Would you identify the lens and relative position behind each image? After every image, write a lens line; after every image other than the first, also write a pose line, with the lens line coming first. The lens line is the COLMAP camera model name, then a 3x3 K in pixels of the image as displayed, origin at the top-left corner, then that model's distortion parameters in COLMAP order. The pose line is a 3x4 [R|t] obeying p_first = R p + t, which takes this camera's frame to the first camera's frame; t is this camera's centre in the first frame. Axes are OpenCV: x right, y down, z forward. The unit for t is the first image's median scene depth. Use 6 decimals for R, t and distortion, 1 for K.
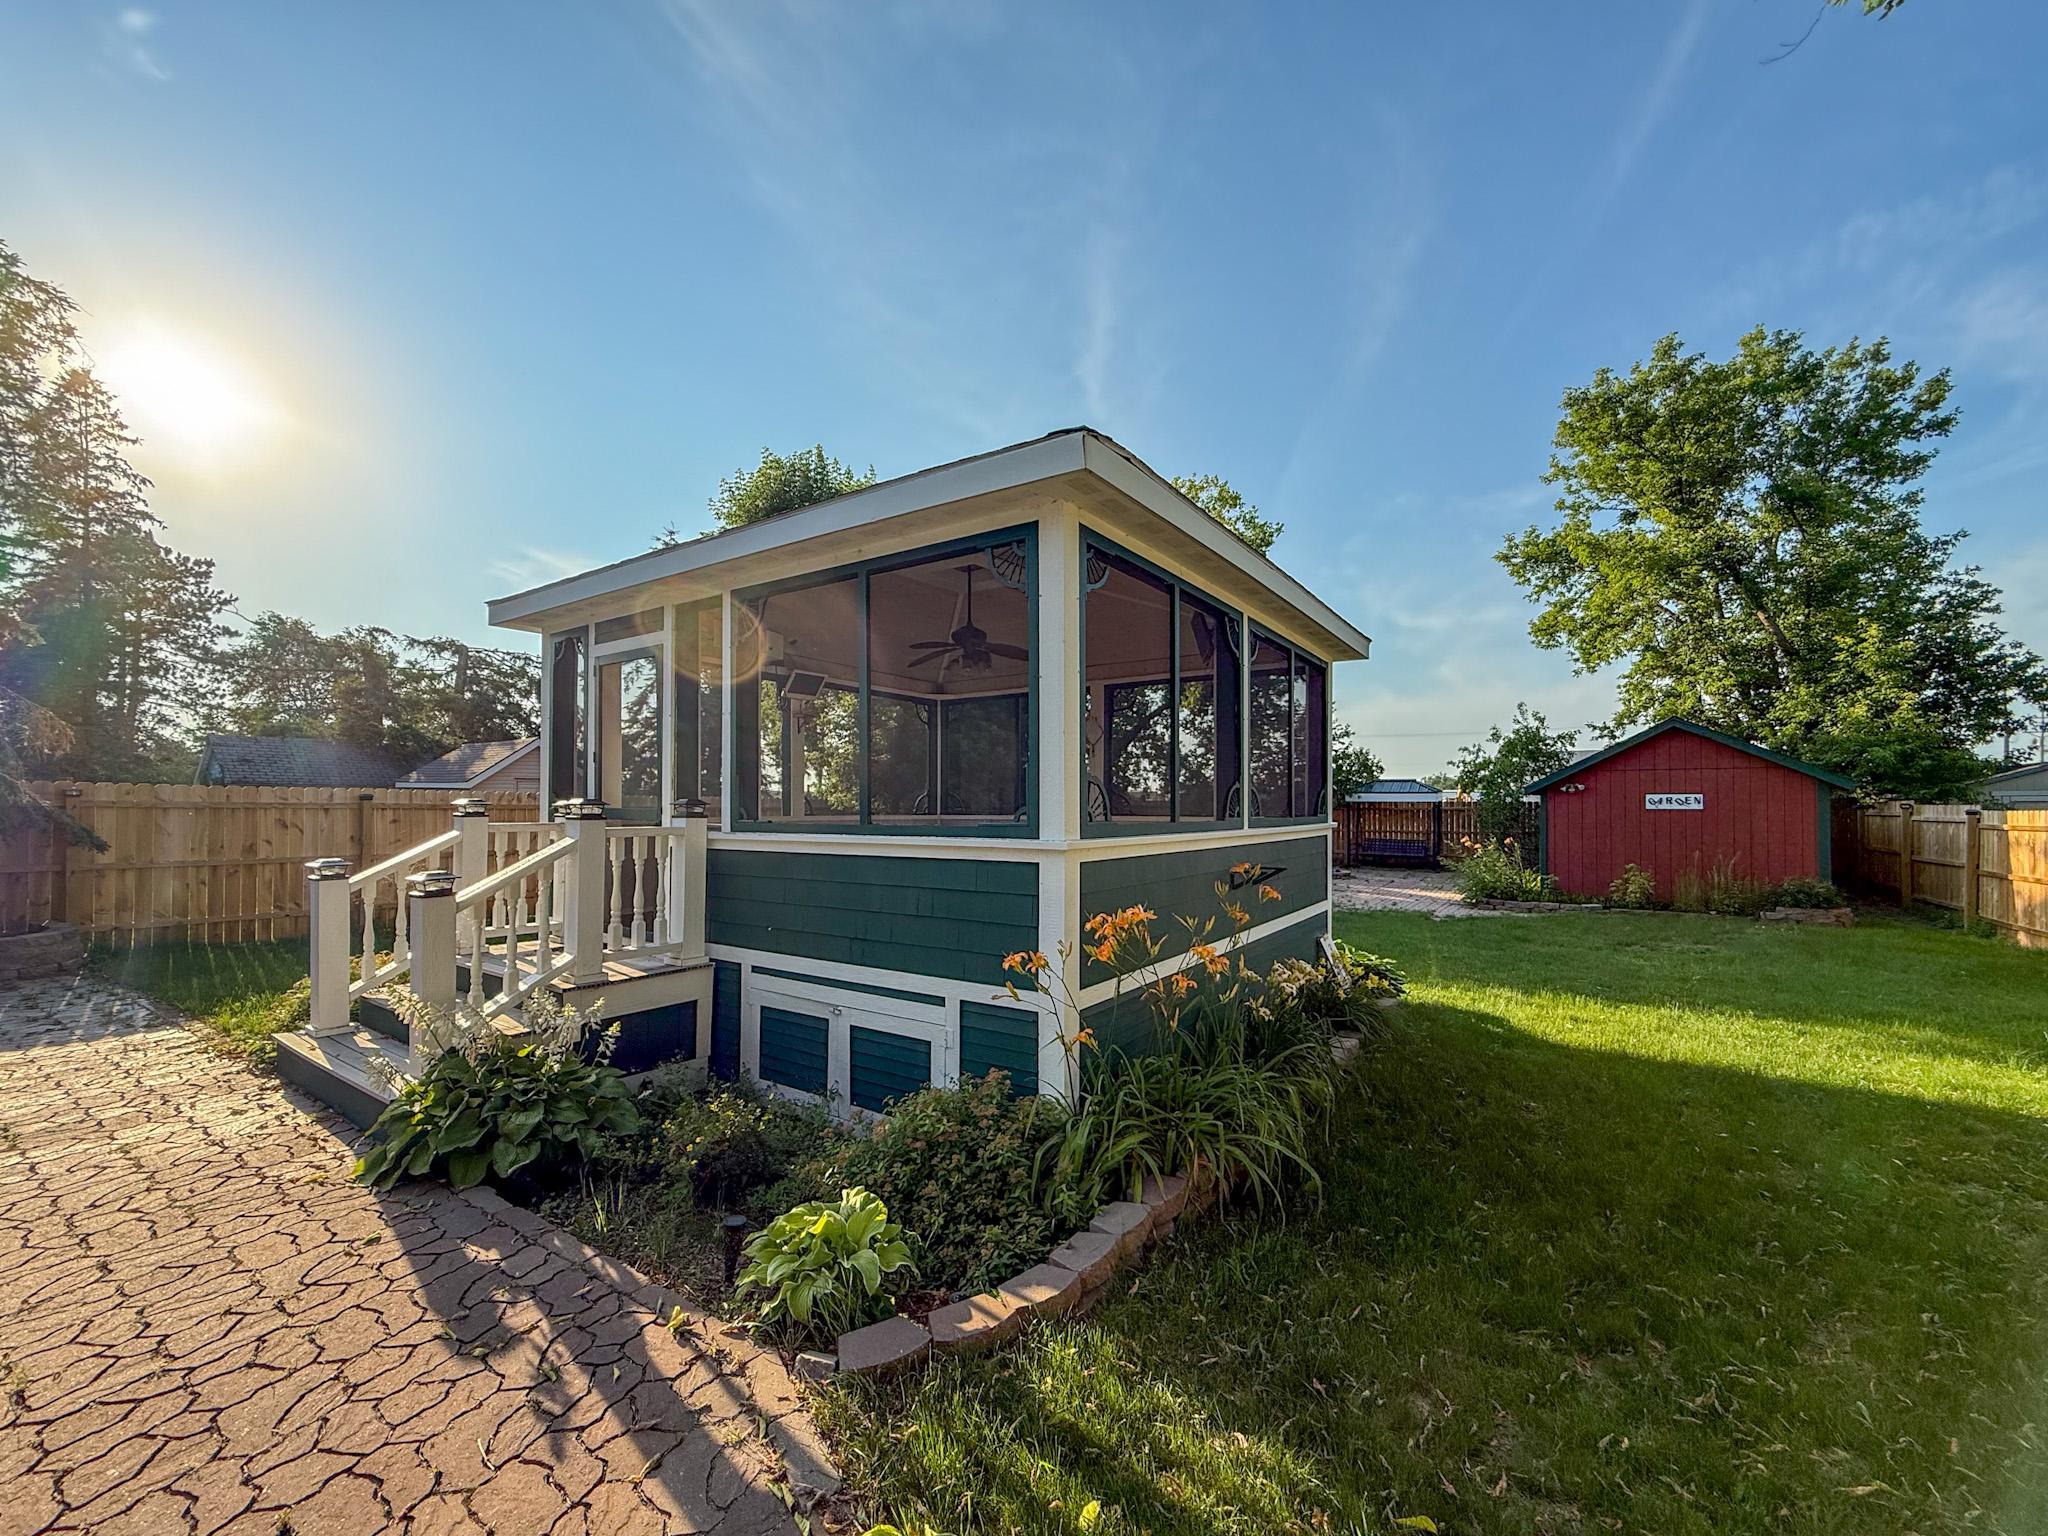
lens RADIAL K [[846.4, 0, 997.3], [0, 846.4, 770.7], [0, 0, 1]] dist [0.016475, -0.000115]
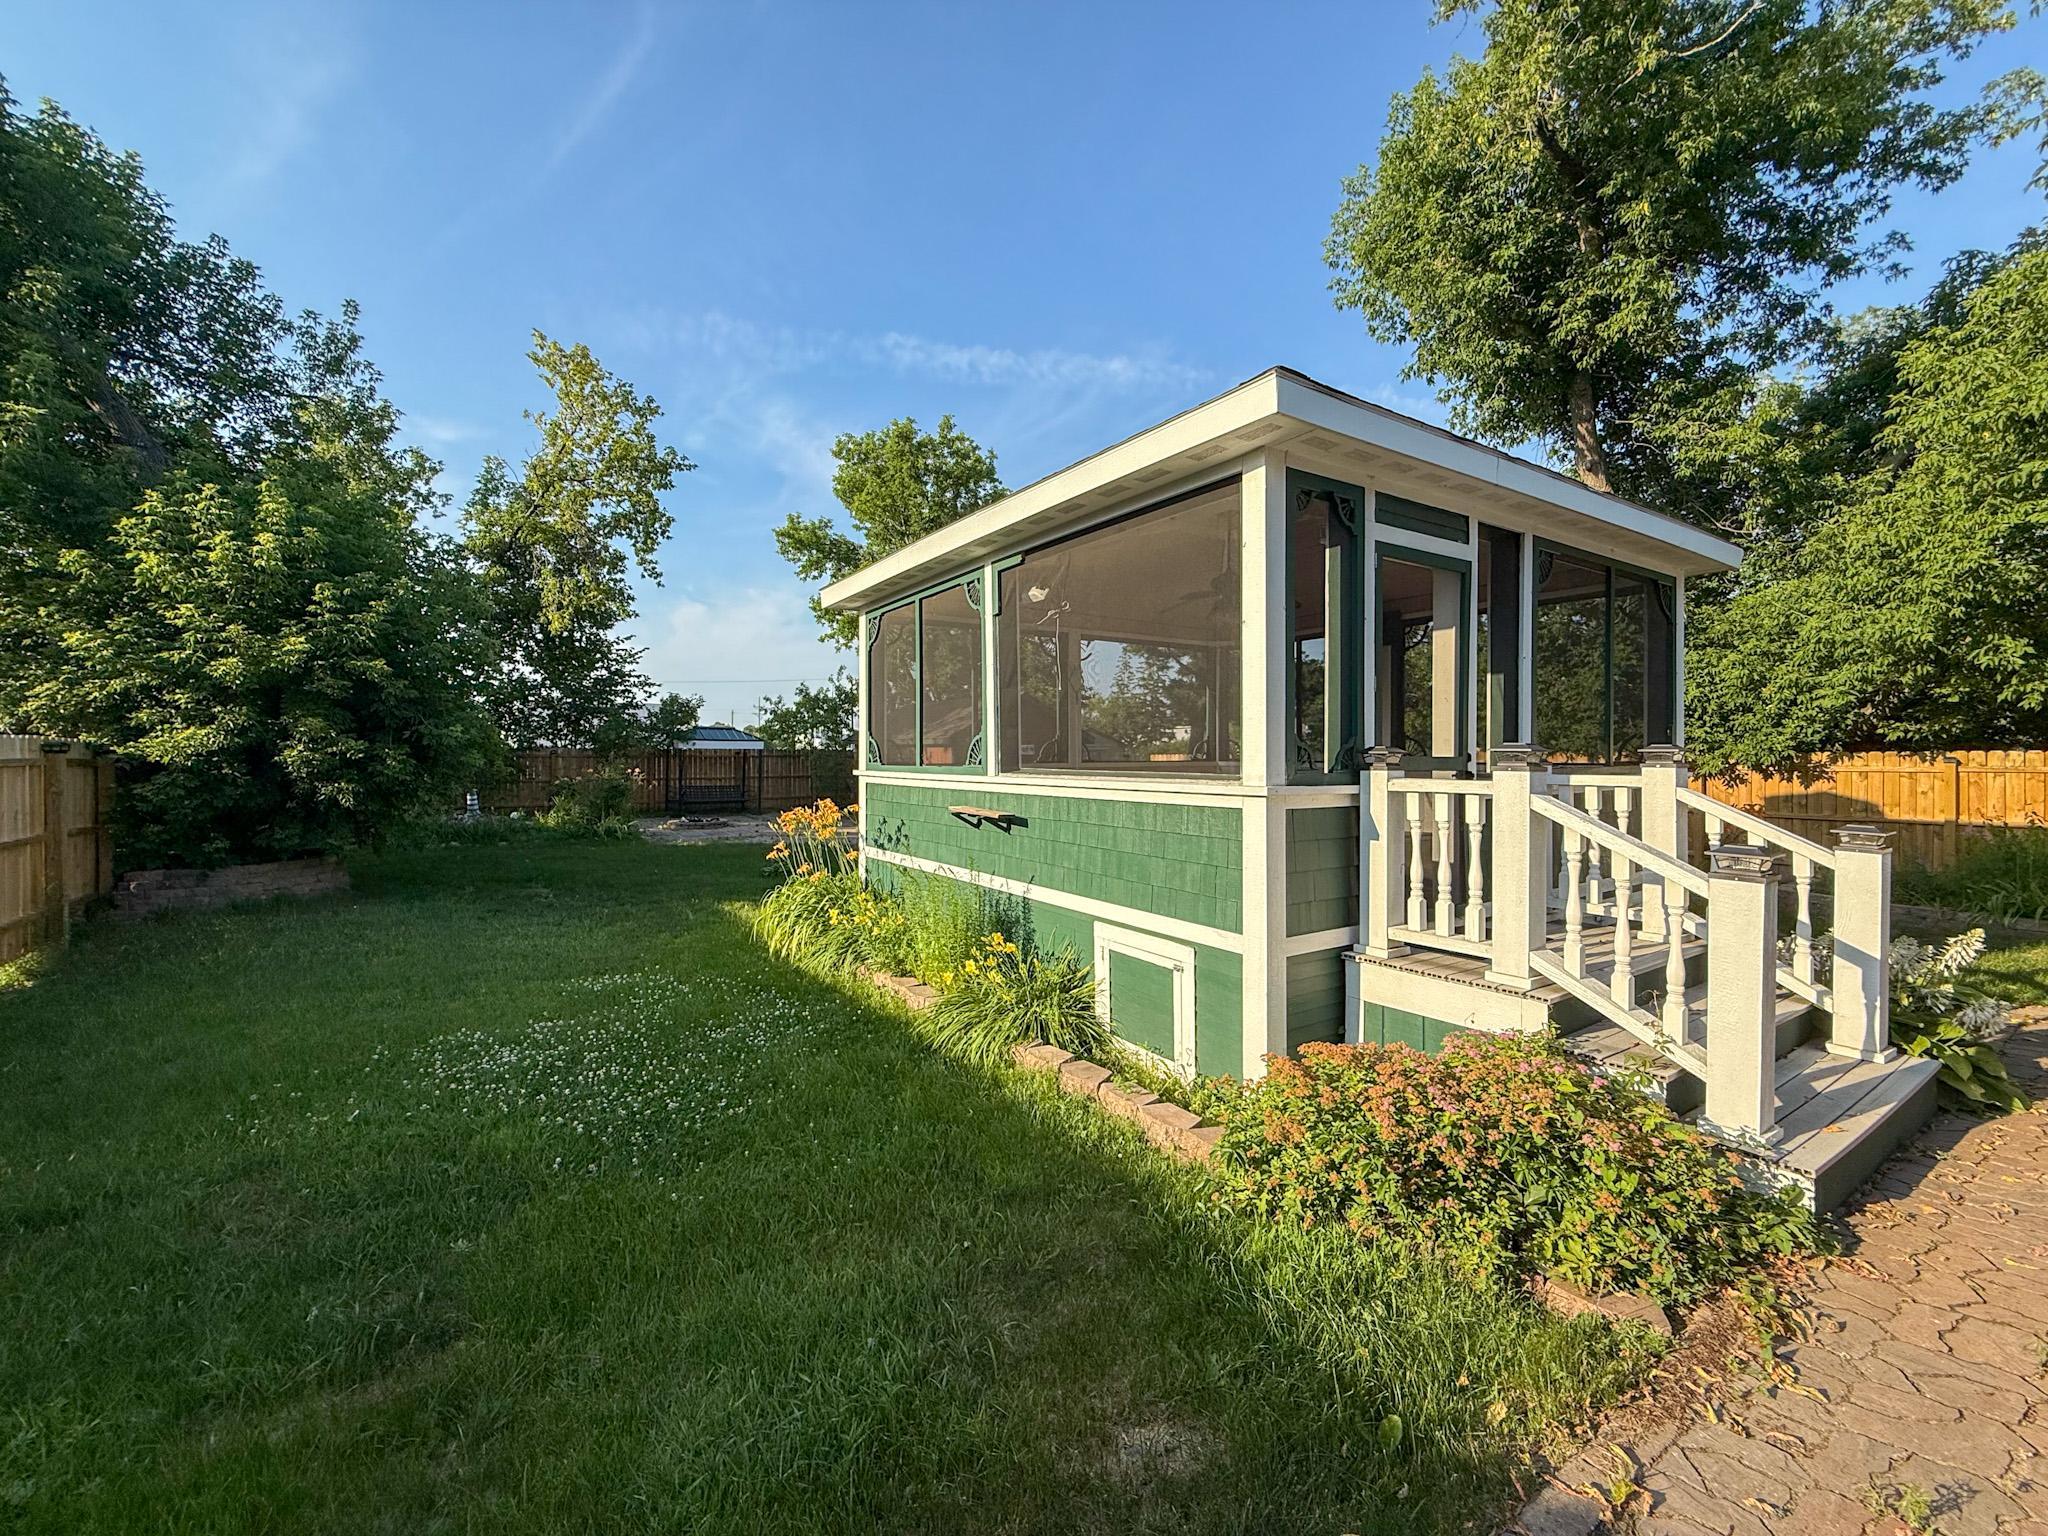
lens RADIAL K [[846.4, 0, 997.3], [0, 846.4, 770.7], [0, 0, 1]] dist [0.016475, -0.000115]
pose [[0.386007, -0.018982, 0.922301, -0.407065], [-0.039374, 0.998538, 0.037029, 0.012948], [-0.921655, -0.050608, 0.384695, 0.333175]]
